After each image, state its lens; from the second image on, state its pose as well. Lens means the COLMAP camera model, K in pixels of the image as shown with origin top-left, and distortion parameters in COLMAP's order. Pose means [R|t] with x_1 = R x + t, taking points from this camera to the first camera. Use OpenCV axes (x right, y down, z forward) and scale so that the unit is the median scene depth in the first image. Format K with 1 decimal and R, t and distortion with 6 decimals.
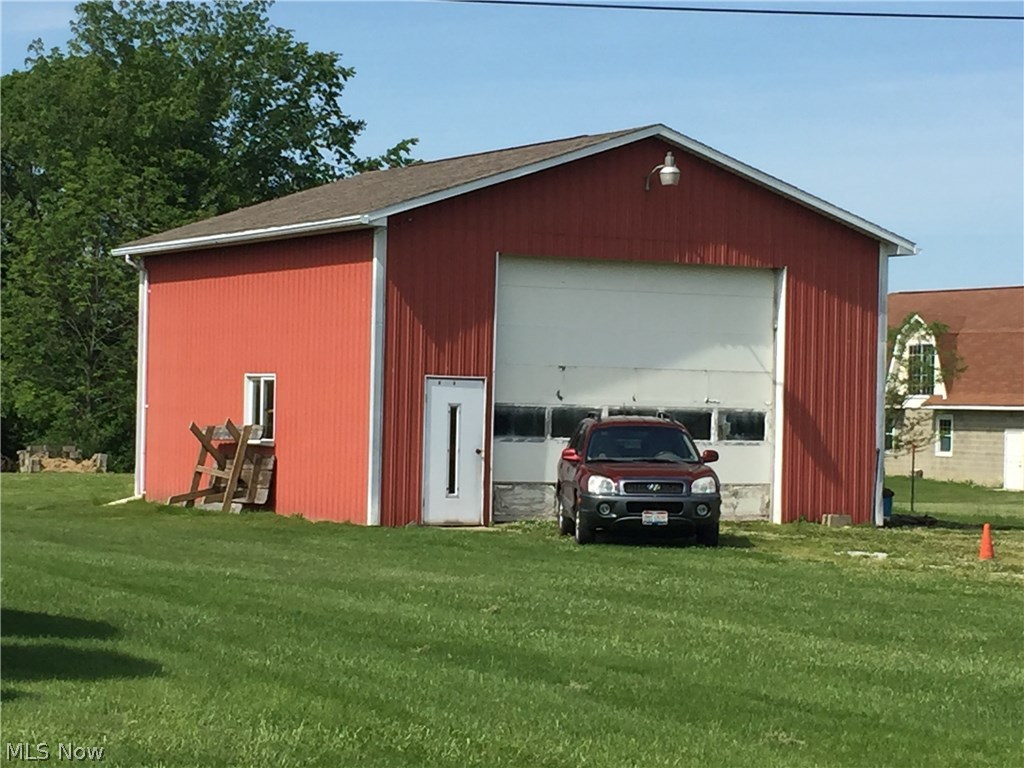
lens RADIAL K [[2627.1, 0, 511.6], [0, 2627.1, 384.6], [0, 0, 1]] dist [-0.450702, 0.000000]
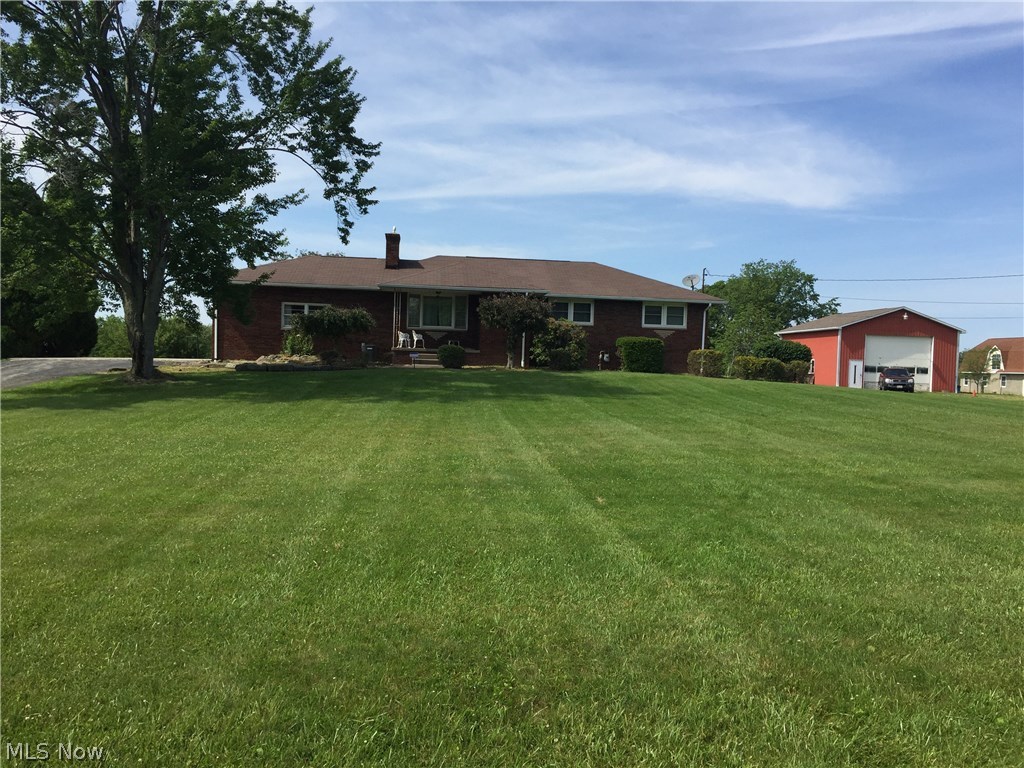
lens RADIAL K [[852.3, 0, 489.0], [0, 852.3, 386.3], [0, 0, 1]] dist [-0.002223, 0.004761]
pose [[0.917807, 0.018095, -0.396613, -0.017270], [-0.009327, 0.999668, 0.024025, 0.014166], [0.396916, -0.018351, 0.917671, -0.687668]]
